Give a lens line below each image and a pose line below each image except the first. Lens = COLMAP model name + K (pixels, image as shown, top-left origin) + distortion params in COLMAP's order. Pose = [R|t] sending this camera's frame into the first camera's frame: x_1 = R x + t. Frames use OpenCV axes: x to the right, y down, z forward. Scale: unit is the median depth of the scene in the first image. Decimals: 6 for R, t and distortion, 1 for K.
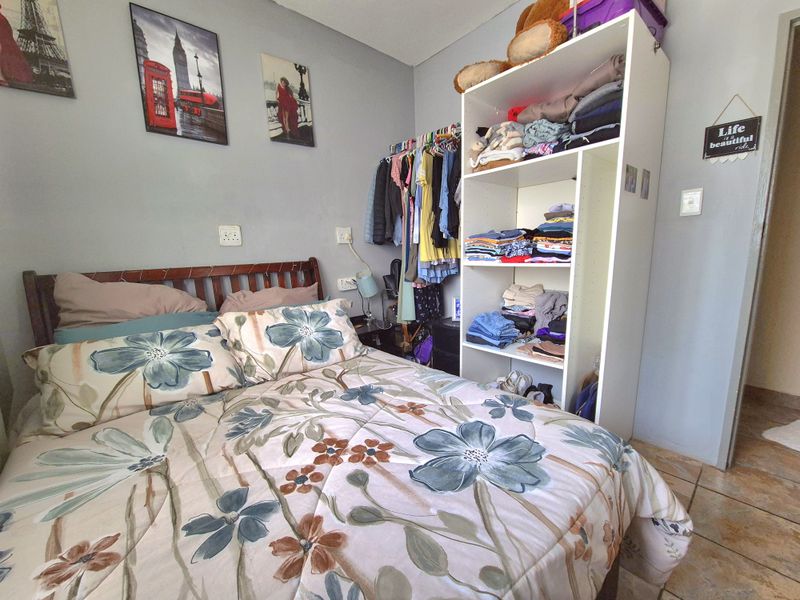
lens RADIAL K [[326.7, 0, 398.1], [0, 326.7, 305.4], [0, 0, 1]] dist [0.009018, -0.006364]
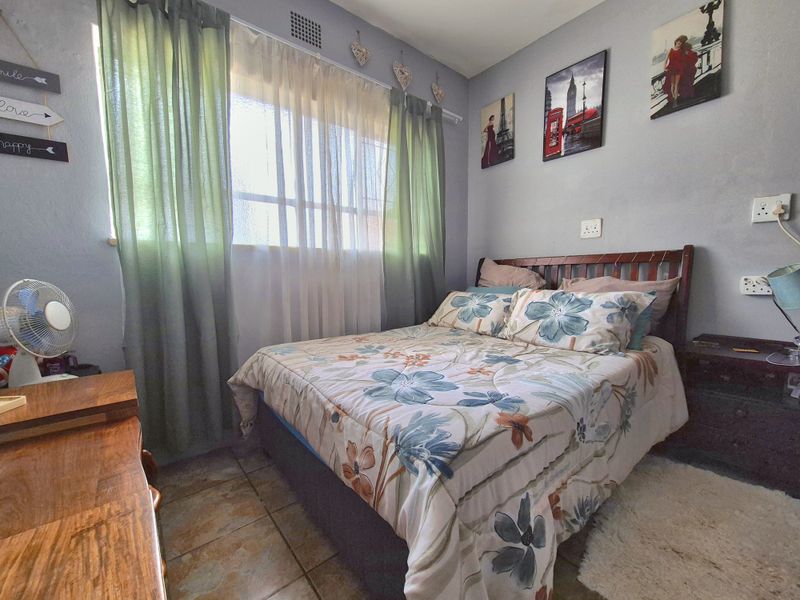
lens RADIAL K [[326.7, 0, 398.1], [0, 326.7, 305.4], [0, 0, 1]] dist [0.009018, -0.006364]
pose [[-0.025979, 0.124911, -0.991828, 0.839691], [-0.152071, 0.980122, 0.127420, -0.001043], [0.988028, 0.154138, -0.006467, 0.528958]]
